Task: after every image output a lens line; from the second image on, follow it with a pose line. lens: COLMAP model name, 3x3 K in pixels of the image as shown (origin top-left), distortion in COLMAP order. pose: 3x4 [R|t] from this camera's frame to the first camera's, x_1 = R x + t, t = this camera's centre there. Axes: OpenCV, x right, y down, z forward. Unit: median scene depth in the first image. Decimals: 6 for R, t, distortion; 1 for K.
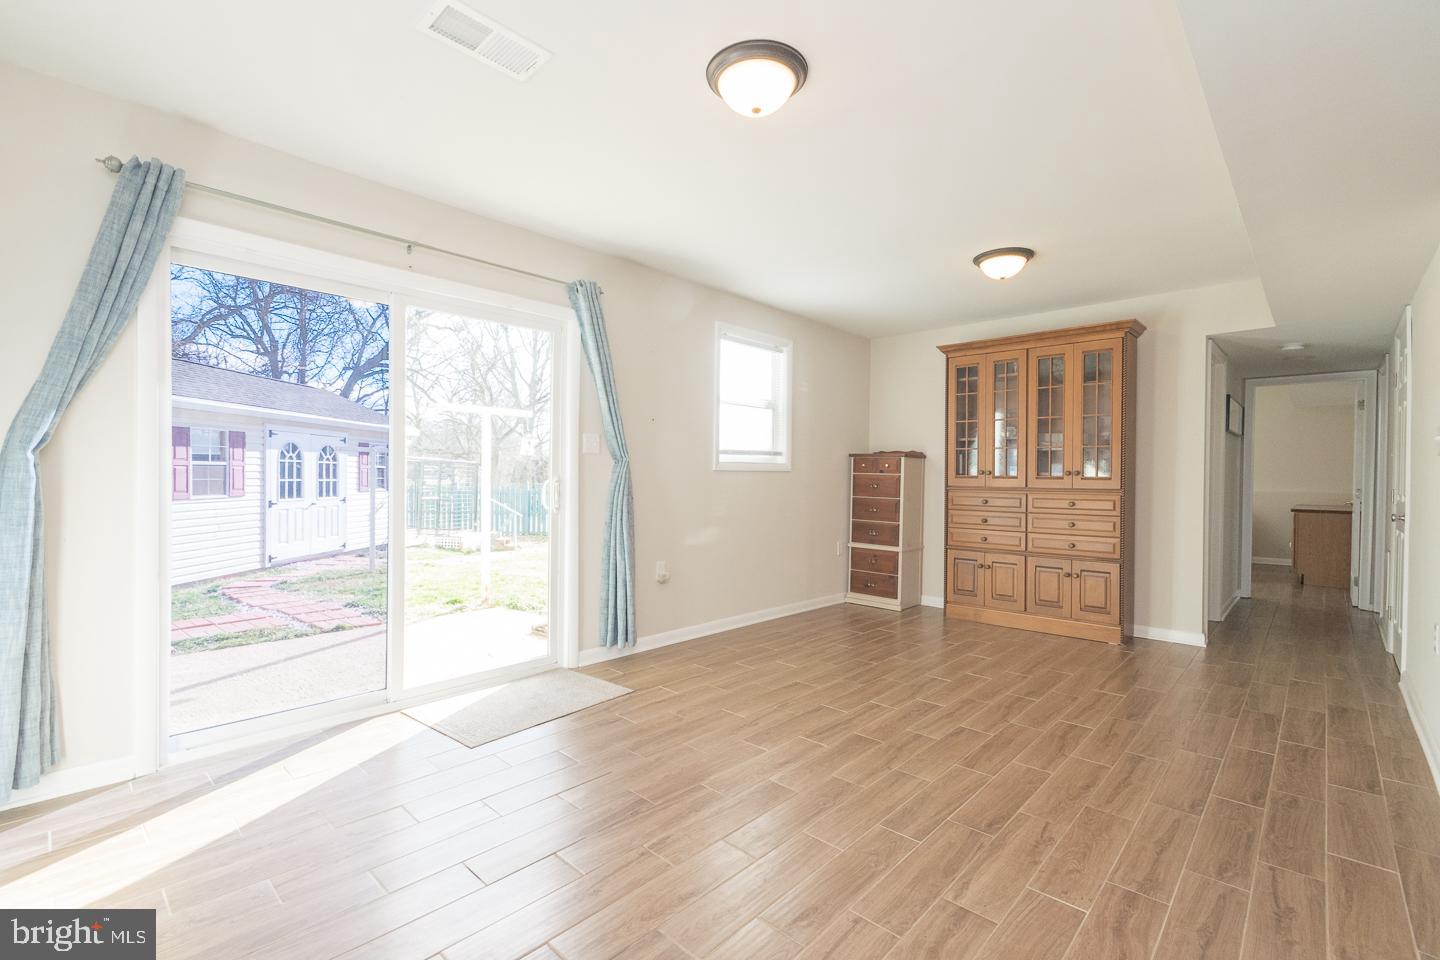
lens RADIAL K [[633.1, 0, 725.6], [0, 633.1, 484.6], [0, 0, 1]] dist [0.001237, -0.000245]
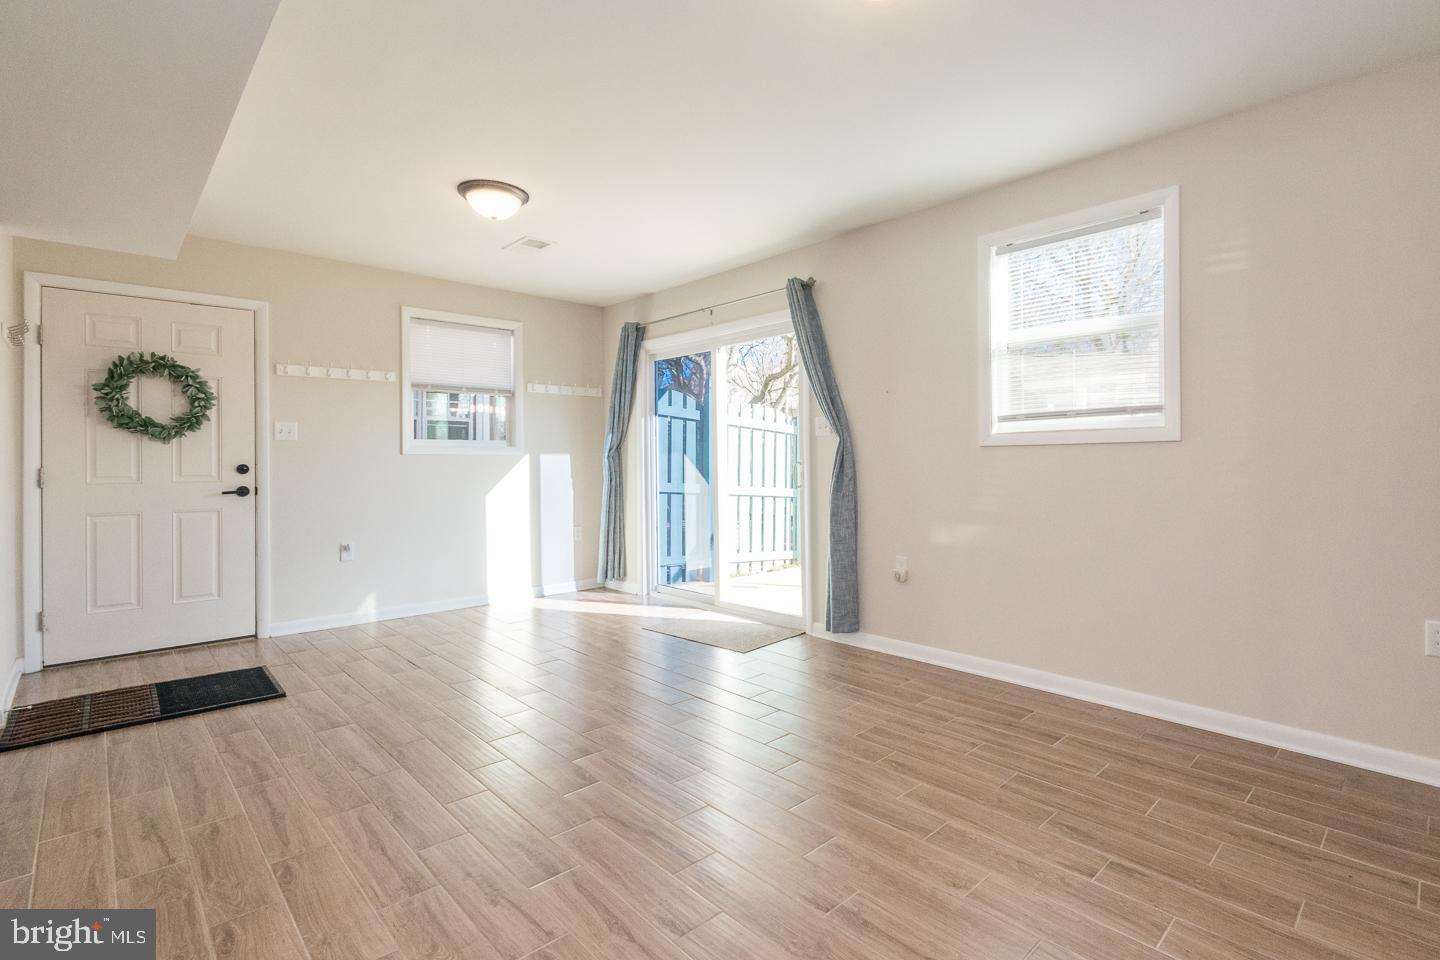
lens RADIAL K [[633.1, 0, 716.7], [0, 633.1, 464.7], [0, 0, 1]] dist [0.001237, -0.000245]
pose [[-0.035192, -0.001624, -0.999379, 0.793075], [-0.006418, 0.999978, -0.001399, 0.001394], [0.999360, 0.006364, -0.035202, 0.819997]]
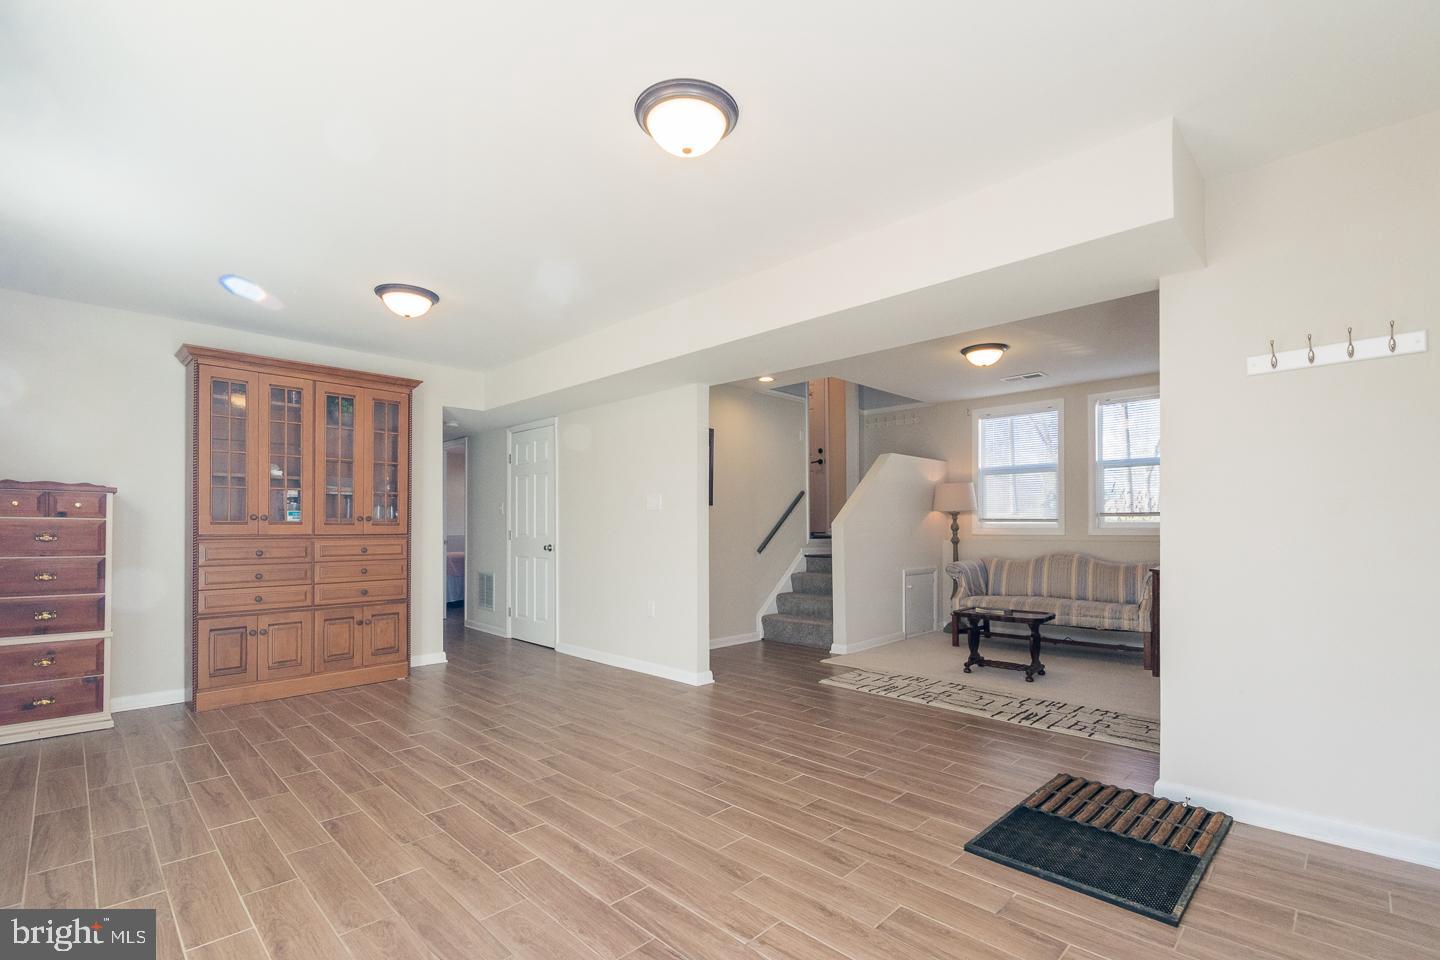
lens RADIAL K [[633.1, 0, 714.6], [0, 633.1, 523.5], [0, 0, 1]] dist [0.001237, -0.000245]
pose [[0.050987, -0.004224, 0.998690, -0.473424], [0.012216, 0.999919, 0.003606, -0.008889], [-0.998625, 0.012016, 0.051034, 0.462102]]
